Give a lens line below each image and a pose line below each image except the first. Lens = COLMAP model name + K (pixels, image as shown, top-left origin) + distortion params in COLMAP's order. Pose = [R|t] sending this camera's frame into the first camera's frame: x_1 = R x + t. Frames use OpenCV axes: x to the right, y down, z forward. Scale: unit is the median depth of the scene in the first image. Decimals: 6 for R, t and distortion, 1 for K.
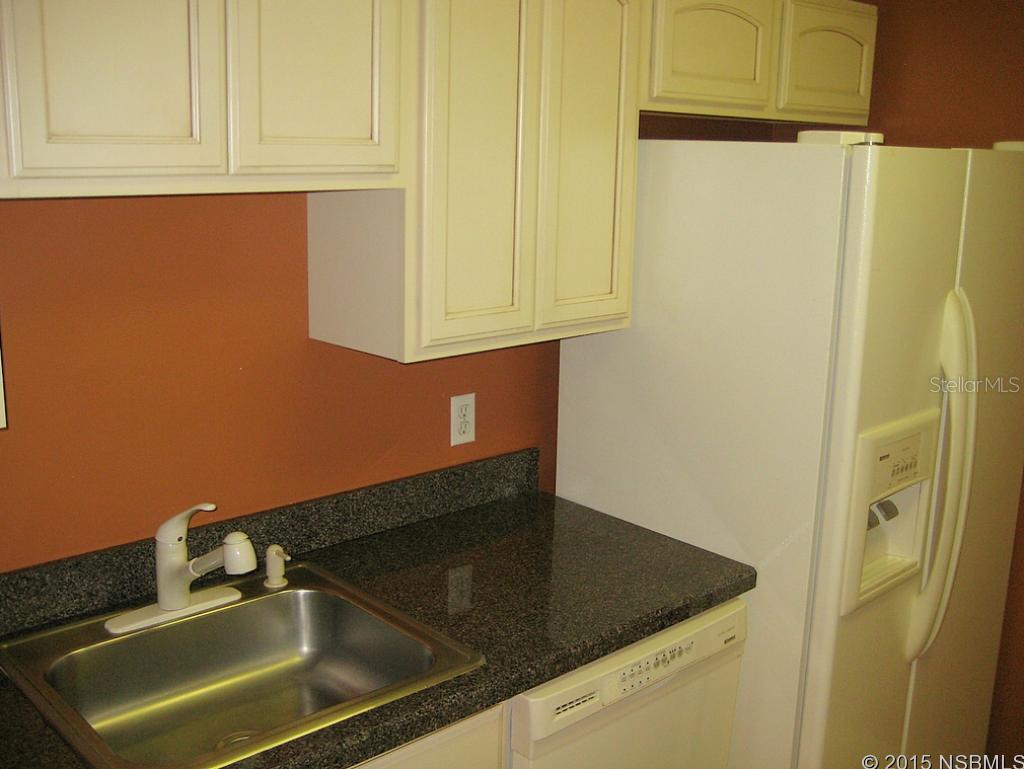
lens RADIAL K [[1075.5, 0, 512.0], [0, 1075.5, 384.5], [0, 0, 1]] dist [-0.152430, 0.188804]
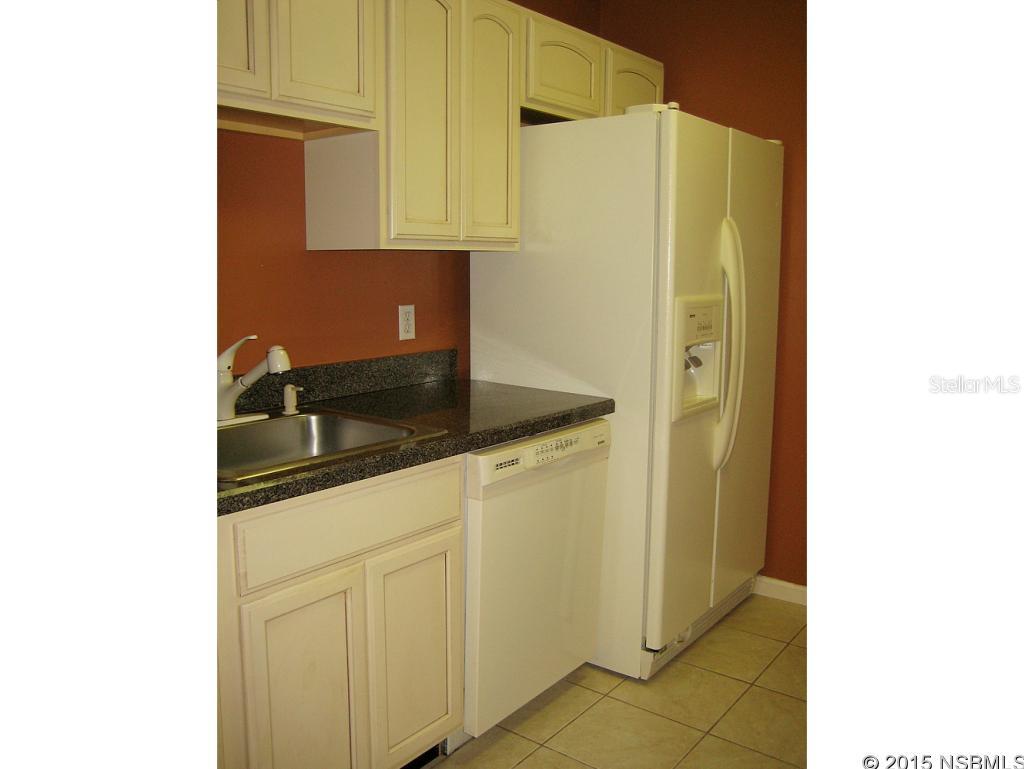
lens RADIAL K [[808.7, 0, 512.0], [0, 808.7, 384.5], [0, 0, 1]] dist [-0.102185, 0.007198]
pose [[0.987378, -0.041083, 0.152963, -0.085543], [0.051377, 0.996629, -0.063965, 0.217919], [-0.149820, 0.071017, 0.986160, -0.102327]]
